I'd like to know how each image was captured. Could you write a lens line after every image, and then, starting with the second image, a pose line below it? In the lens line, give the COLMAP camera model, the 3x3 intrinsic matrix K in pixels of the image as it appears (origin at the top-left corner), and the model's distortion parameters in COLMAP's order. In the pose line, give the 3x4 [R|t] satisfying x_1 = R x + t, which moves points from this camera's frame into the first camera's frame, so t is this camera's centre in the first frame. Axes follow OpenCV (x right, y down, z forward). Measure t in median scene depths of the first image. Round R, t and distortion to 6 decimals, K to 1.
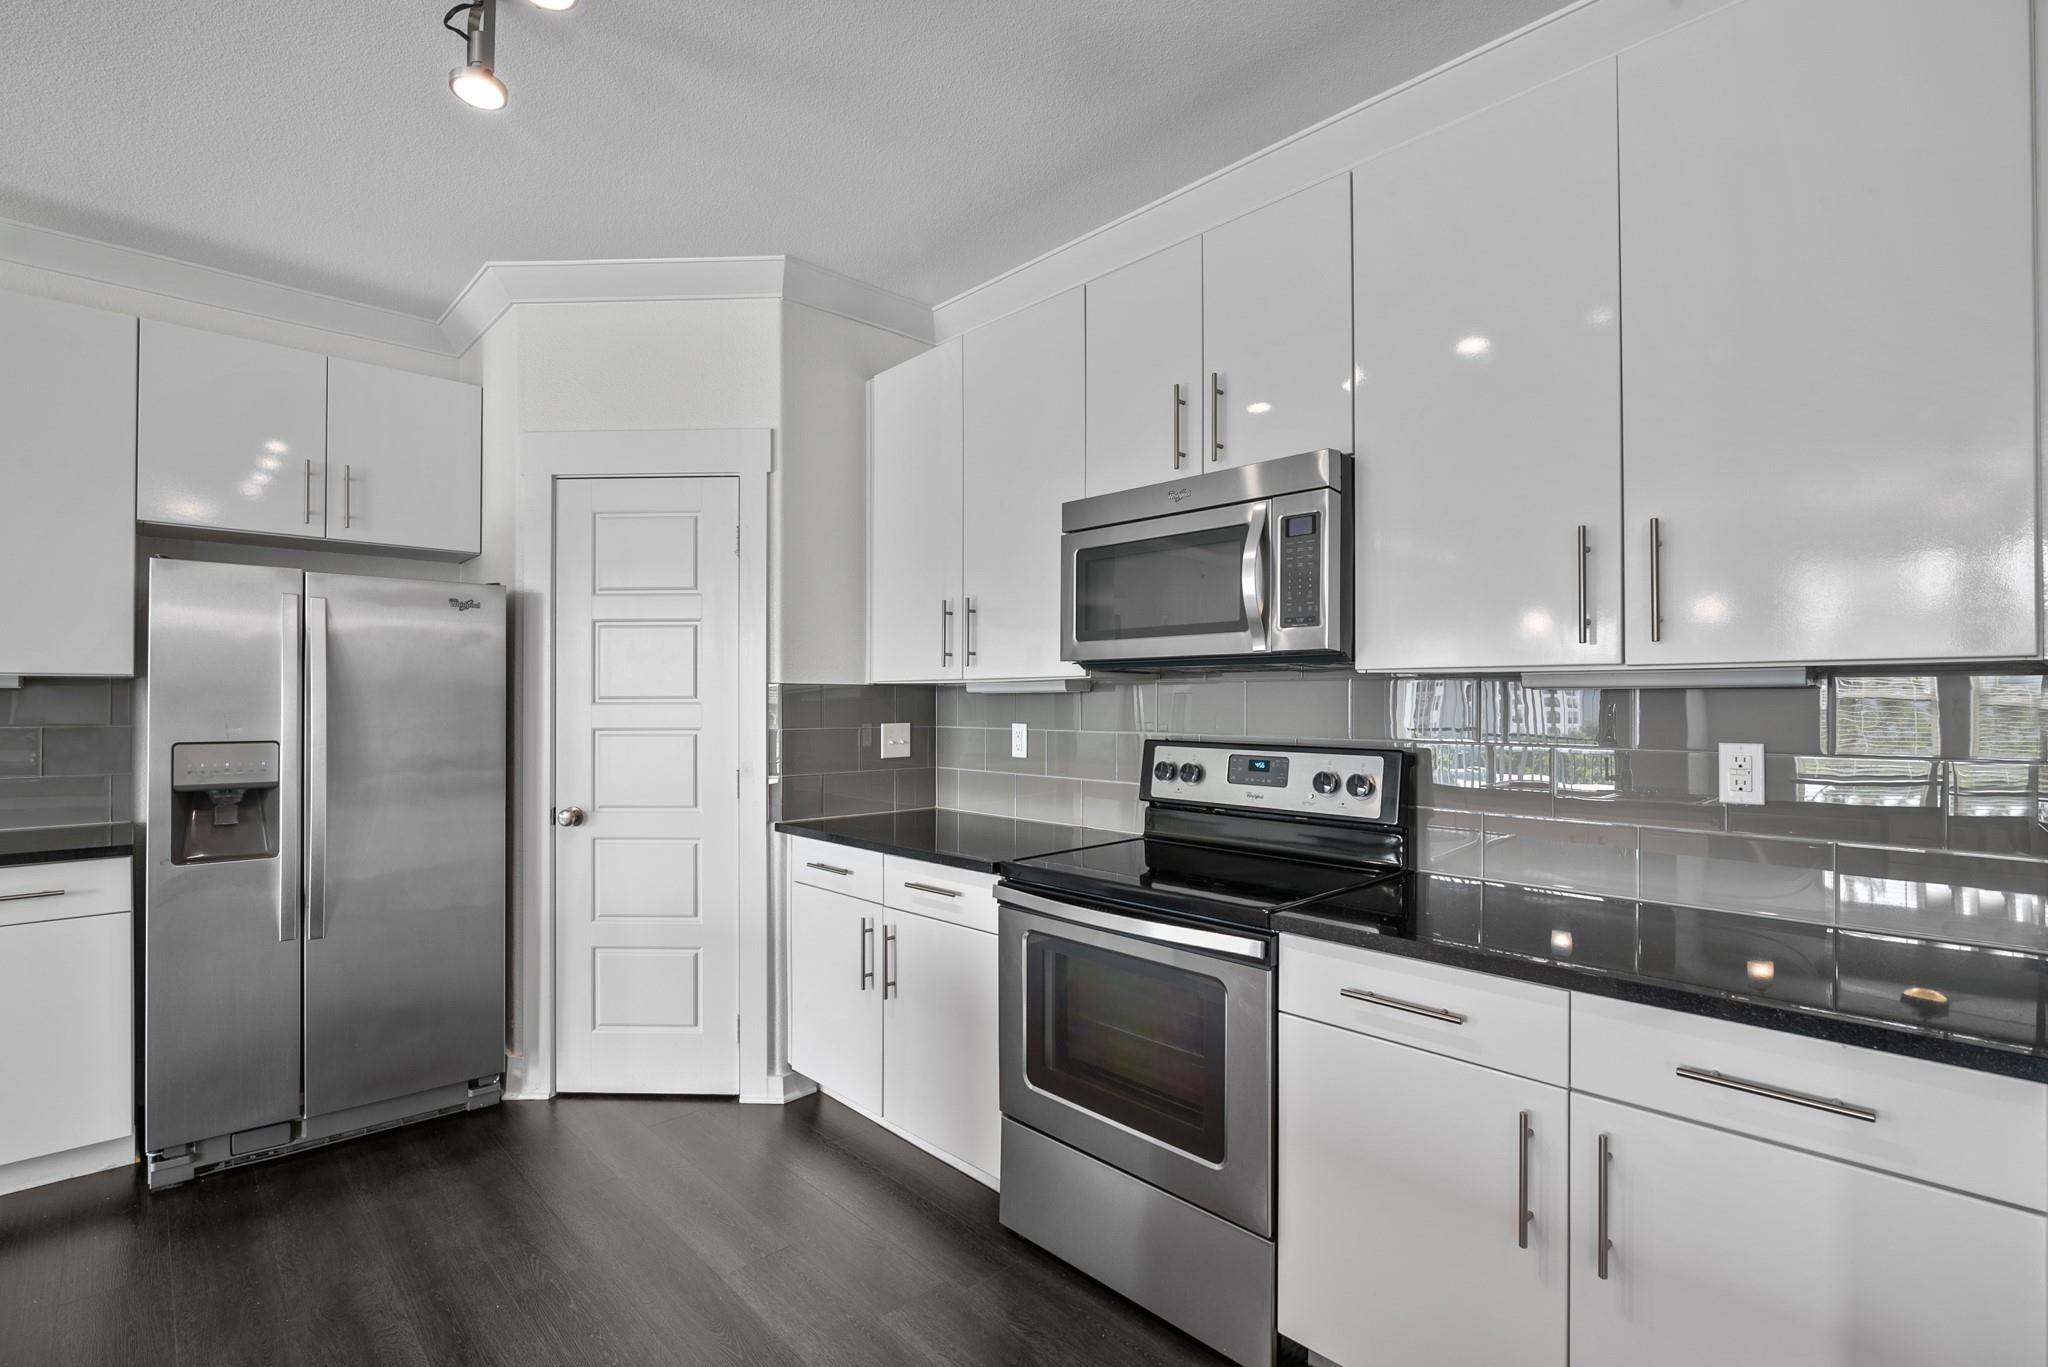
lens RADIAL K [[946.4, 0, 1018.8], [0, 946.4, 699.9], [0, 0, 1]] dist [-0.012453, -0.000509]
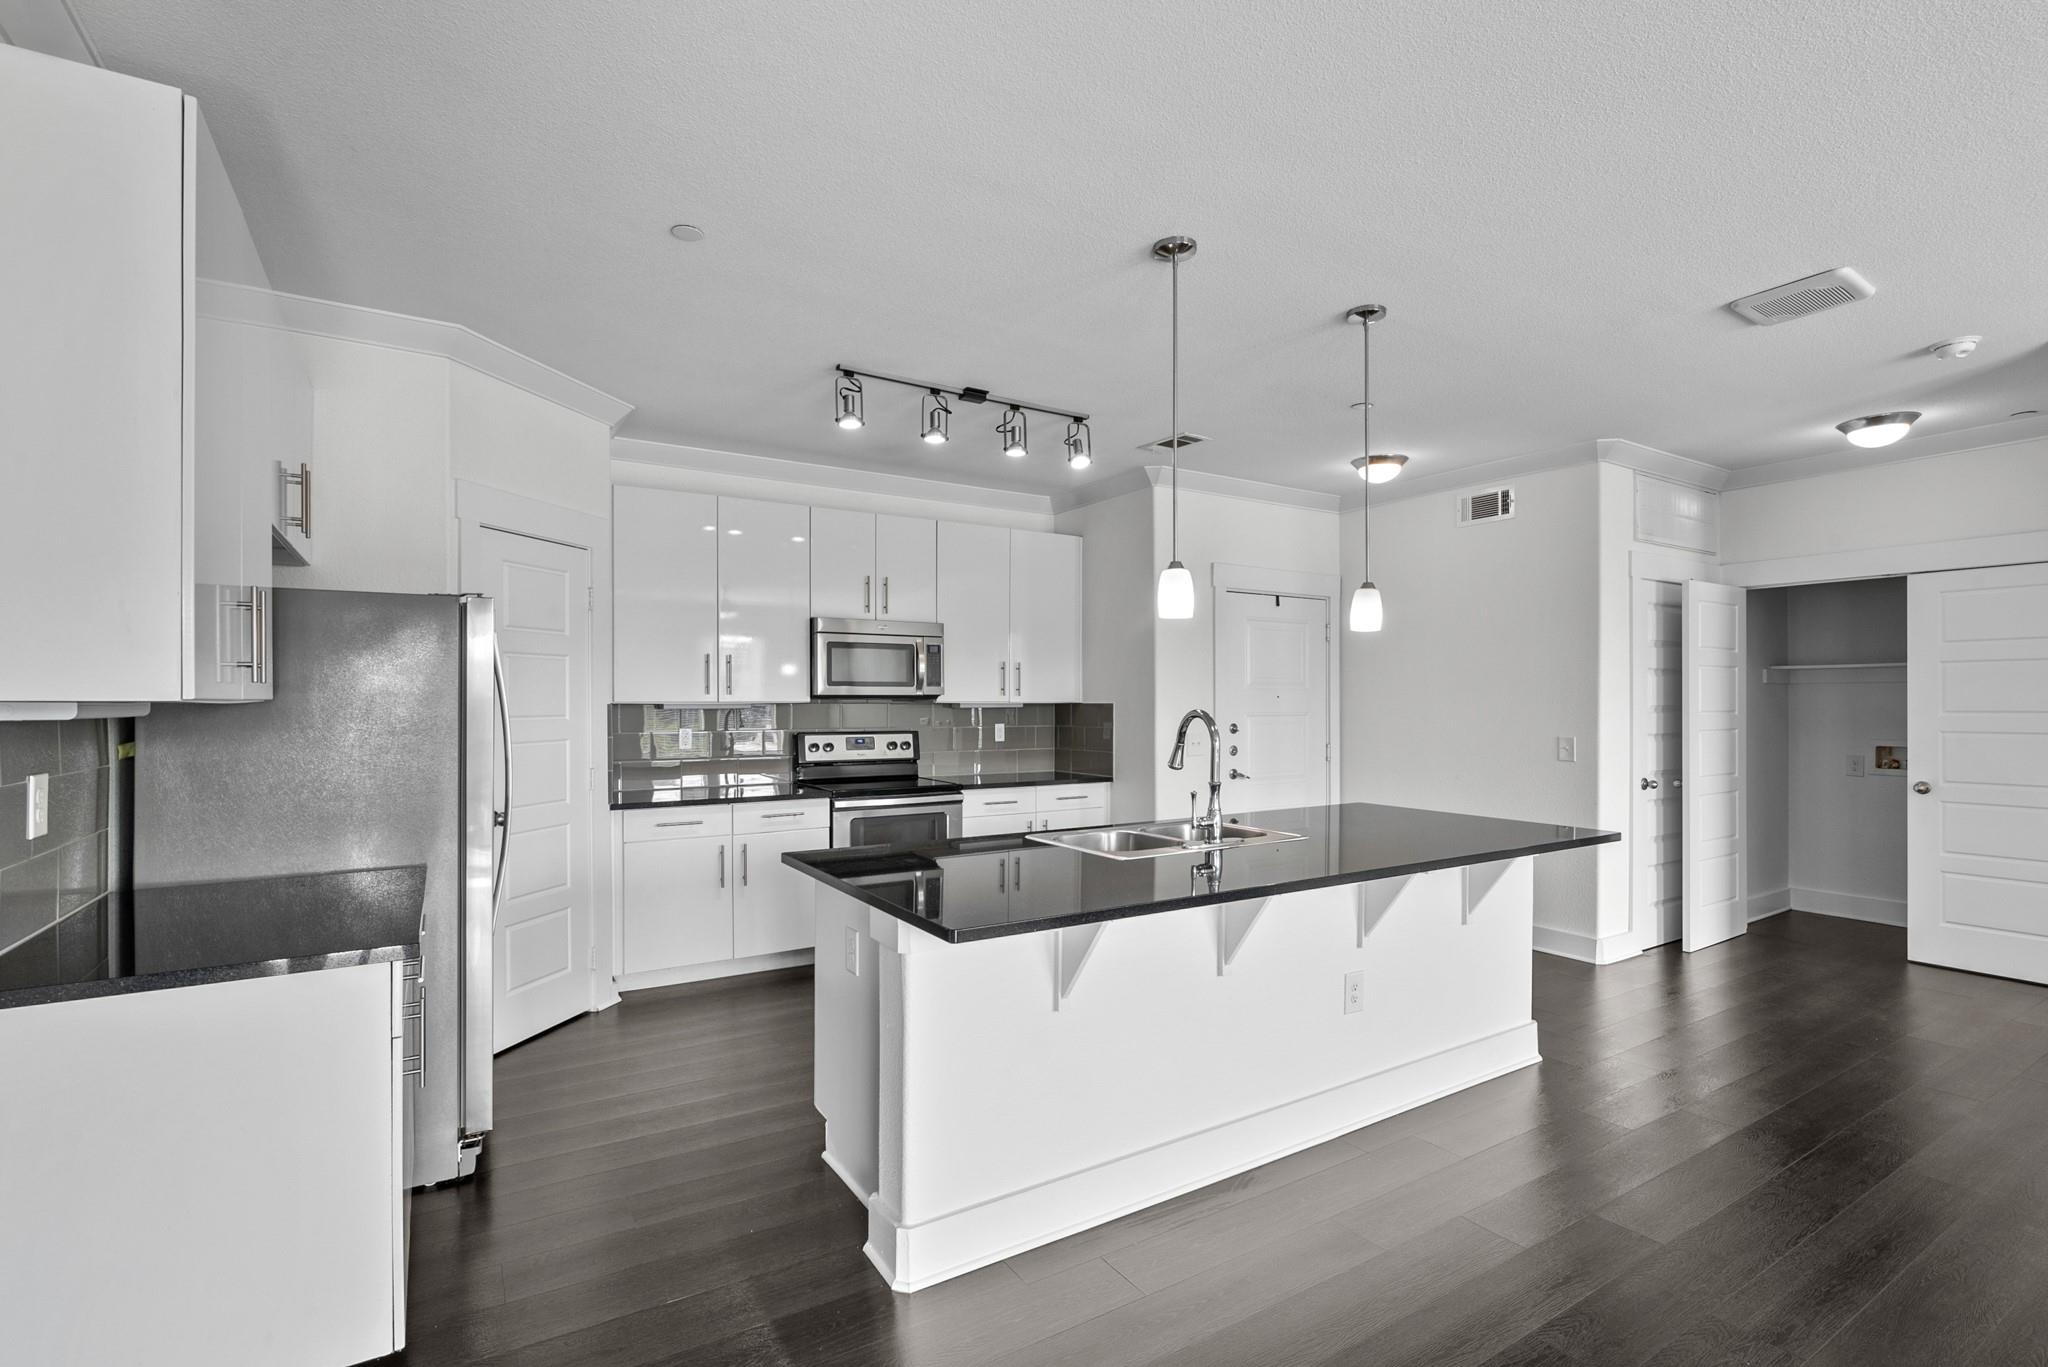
lens RADIAL K [[946.4, 0, 1020.0], [0, 946.4, 695.2], [0, 0, 1]] dist [-0.012453, -0.000509]
pose [[0.184122, 0.008288, 0.982869, -1.990749], [-0.000215, 0.999965, -0.008392, -0.023588], [-0.982903, 0.001333, 0.184117, 0.198830]]
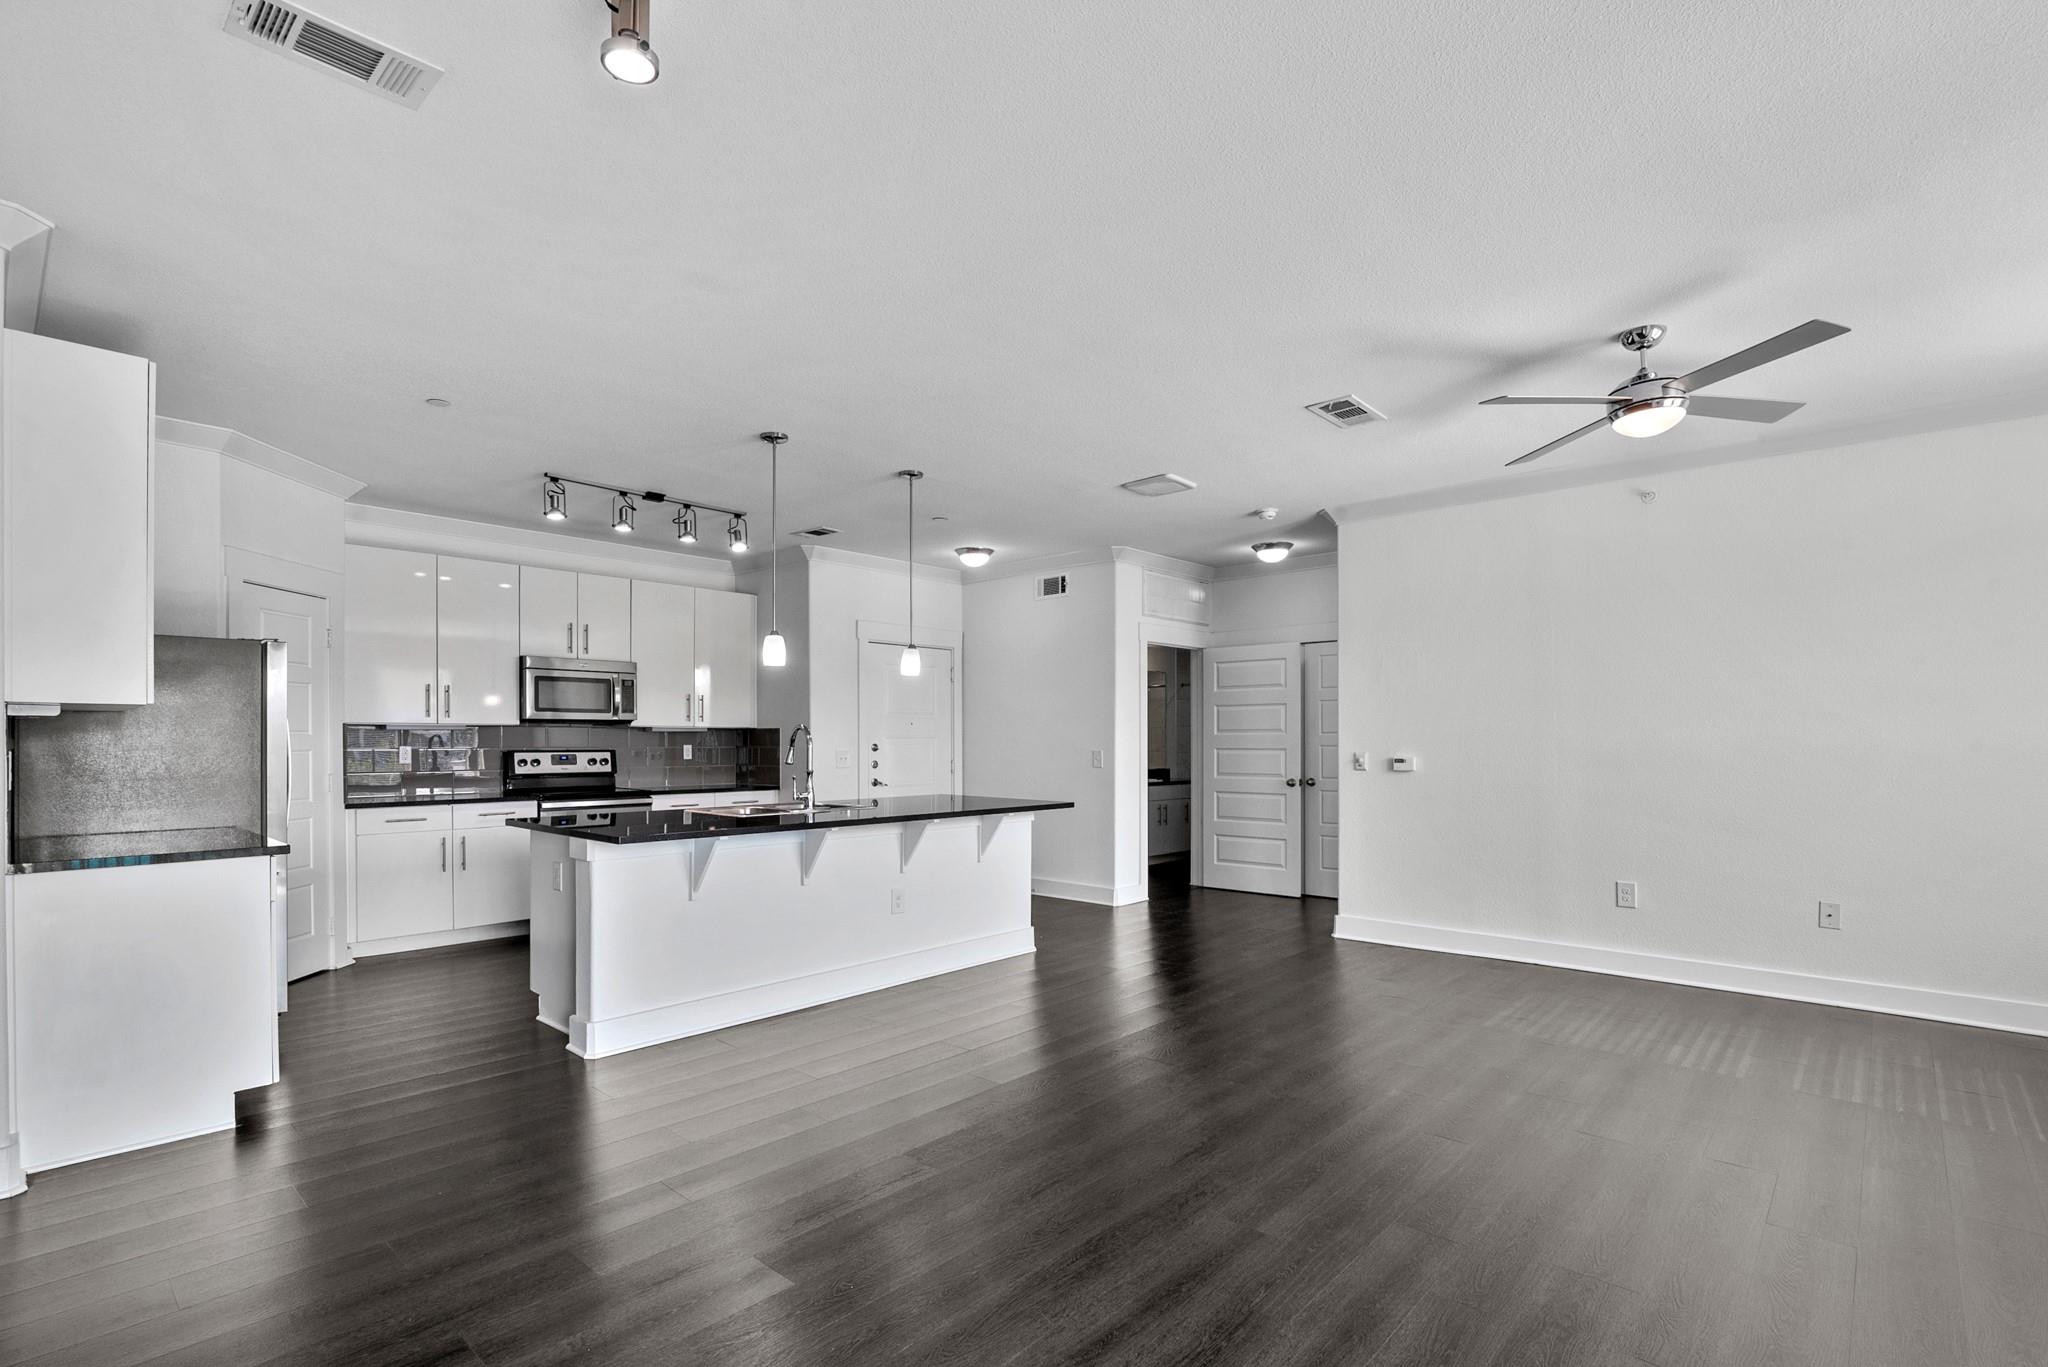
lens RADIAL K [[946.4, 0, 1009.6], [0, 946.4, 738.1], [0, 0, 1]] dist [-0.012453, -0.000509]
pose [[-0.088000, 0.003847, 0.996113, -2.716567], [0.000683, 0.999993, -0.003802, 0.023176], [-0.996120, 0.000345, -0.088002, -0.070682]]
